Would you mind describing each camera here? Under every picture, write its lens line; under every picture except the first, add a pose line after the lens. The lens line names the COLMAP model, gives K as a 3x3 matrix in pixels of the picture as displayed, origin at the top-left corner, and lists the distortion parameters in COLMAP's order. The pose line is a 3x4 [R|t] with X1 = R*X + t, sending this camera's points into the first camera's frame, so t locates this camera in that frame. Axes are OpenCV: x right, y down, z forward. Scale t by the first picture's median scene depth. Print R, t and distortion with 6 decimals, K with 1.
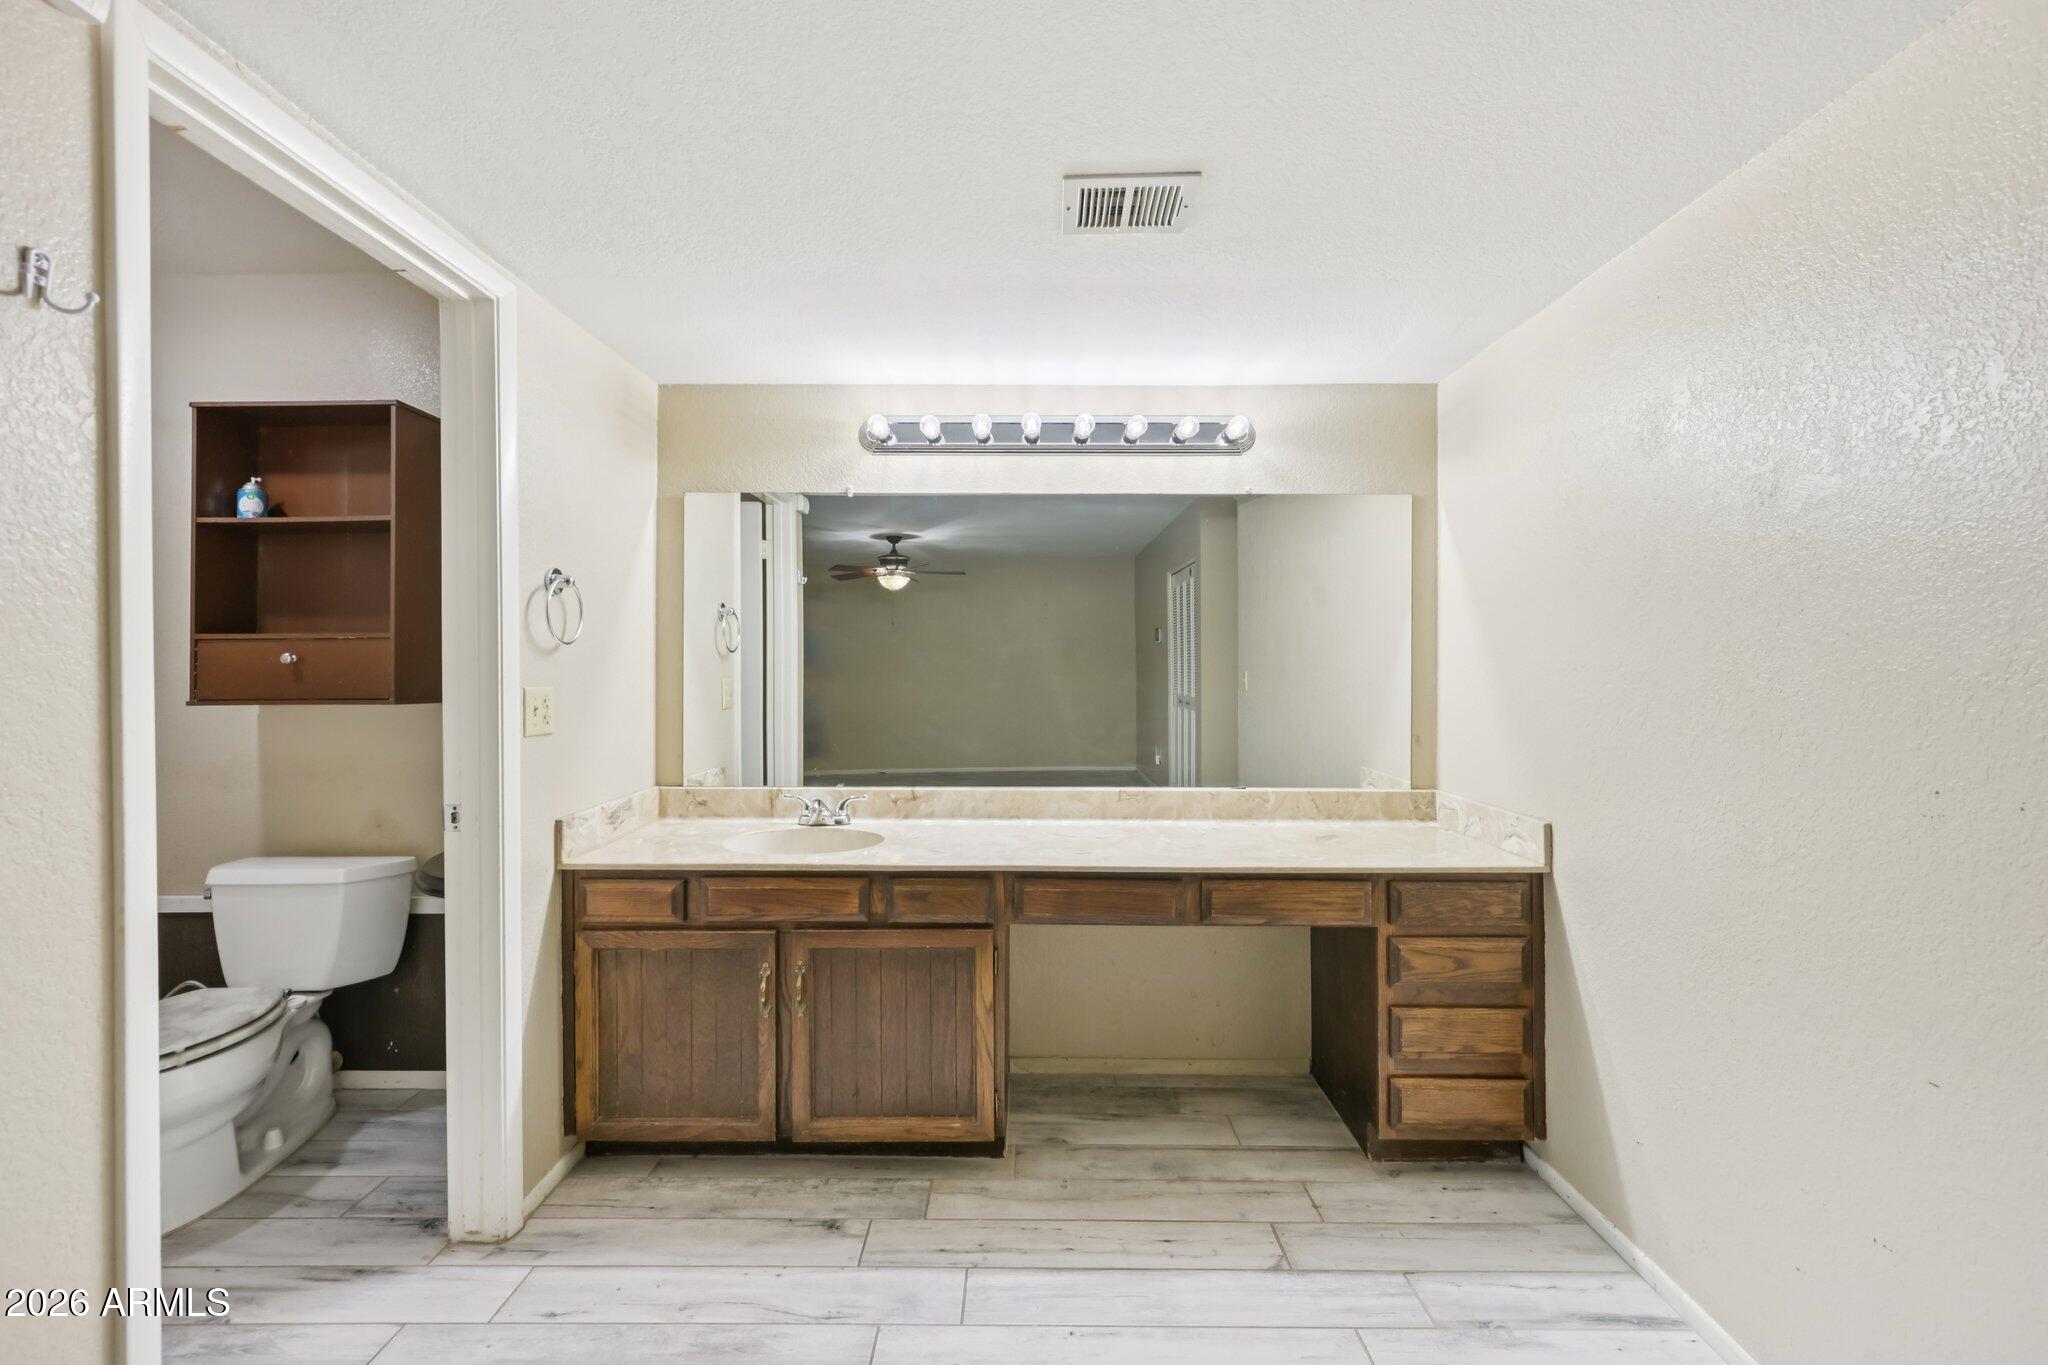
lens RADIAL K [[801.4, 0, 1020.7], [0, 801.4, 671.6], [0, 0, 1]] dist [0.000595, 0.000068]
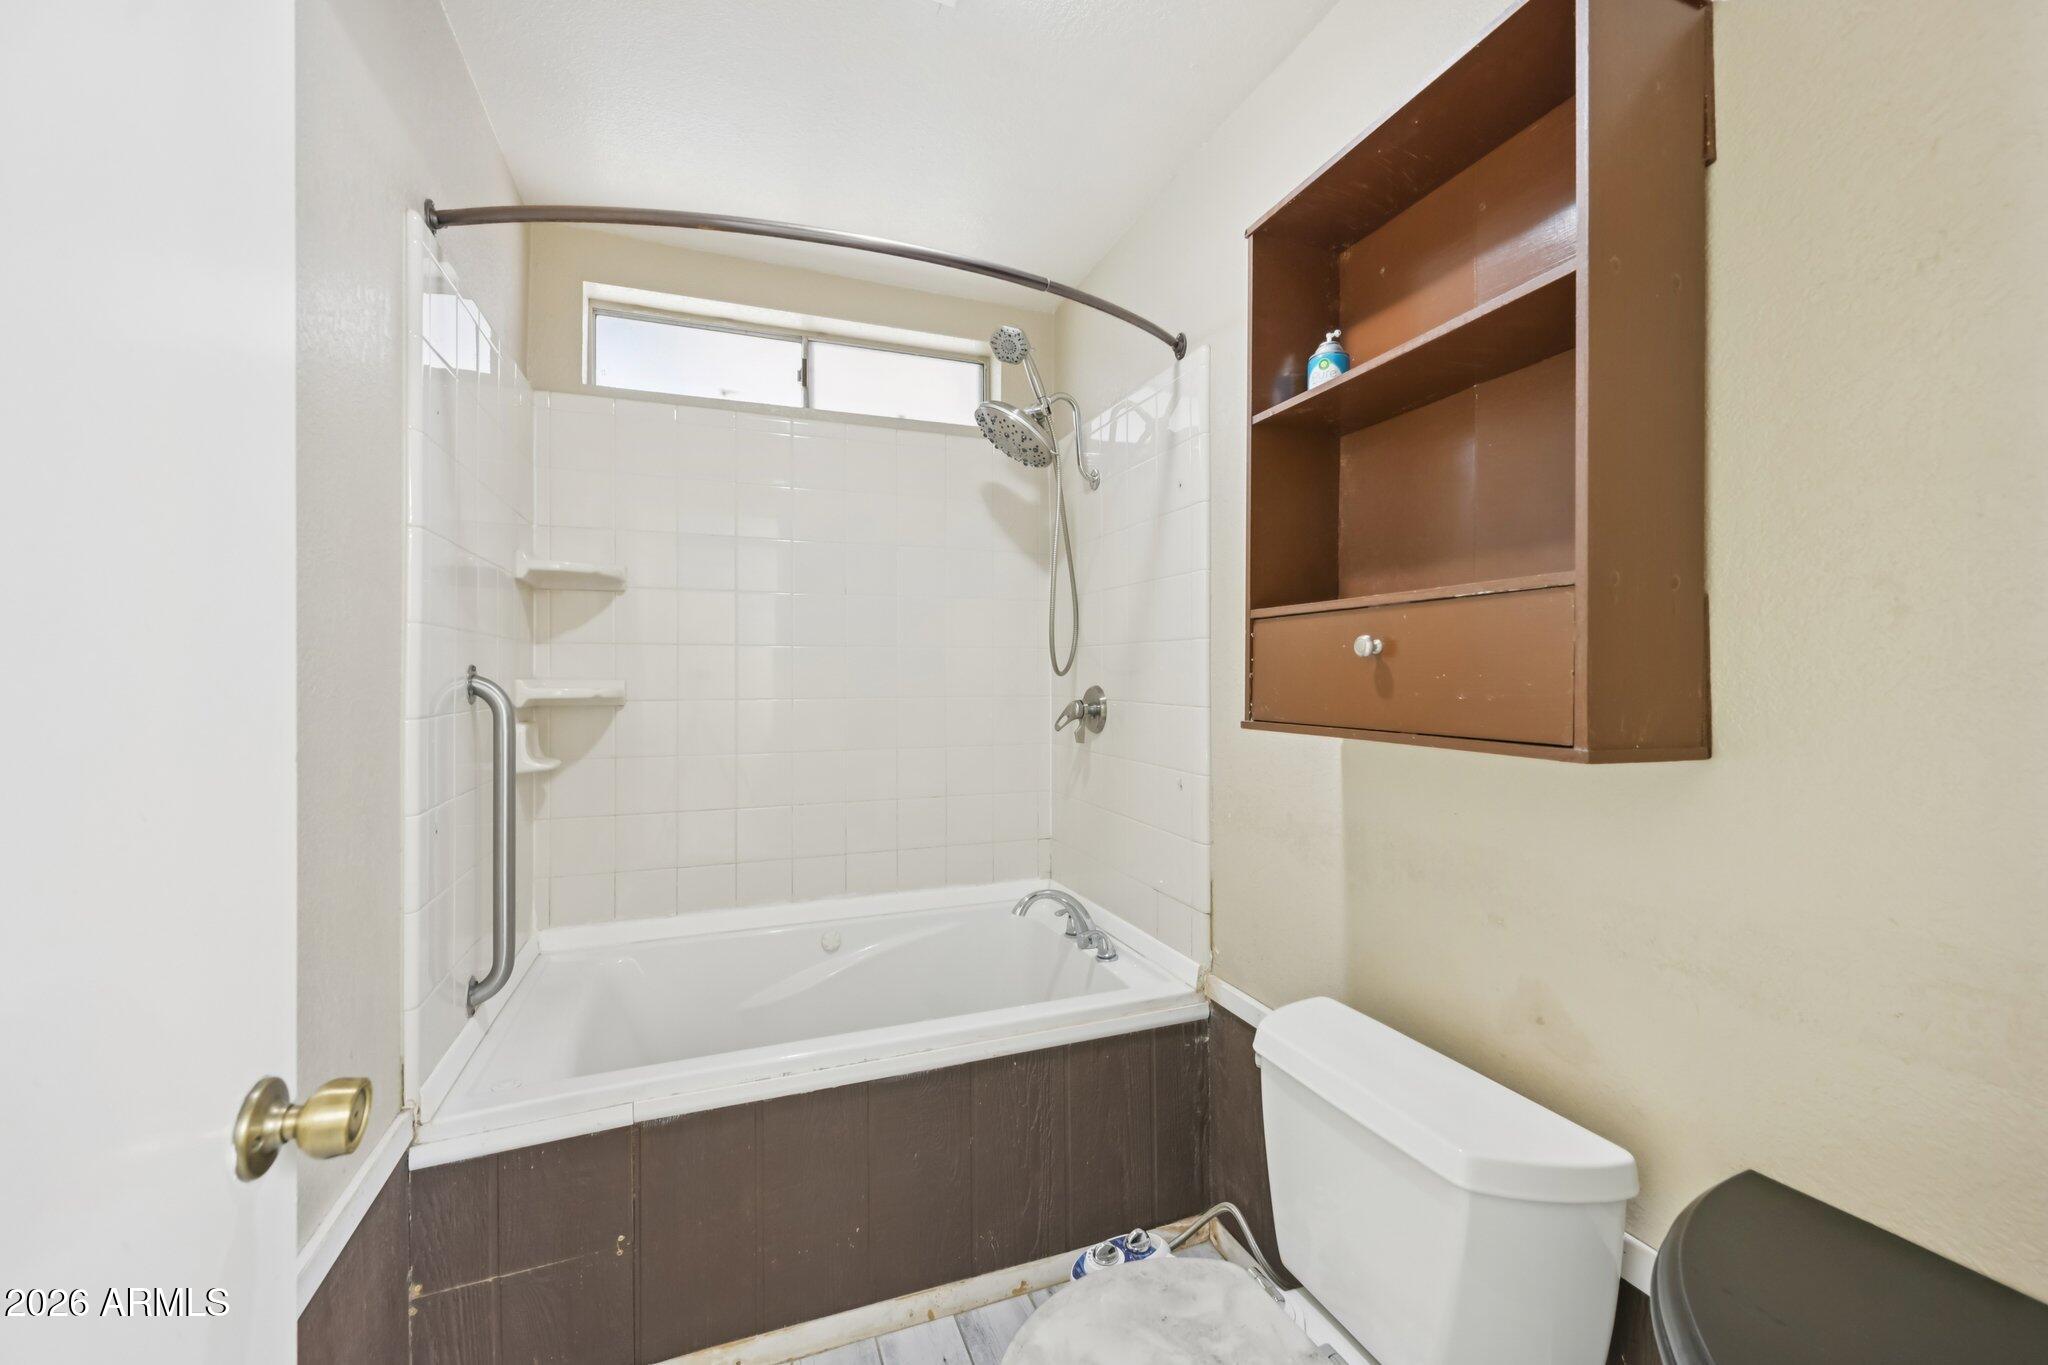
lens RADIAL K [[811.0, 0, 1021.1], [0, 811.0, 672.2], [0, 0, 1]] dist [0.001502, -0.000047]
pose [[0.354739, 0.003632, -0.934959, -0.520555], [0.003208, 0.999982, 0.005102, -0.003633], [0.934960, -0.004810, 0.354720, 0.620019]]
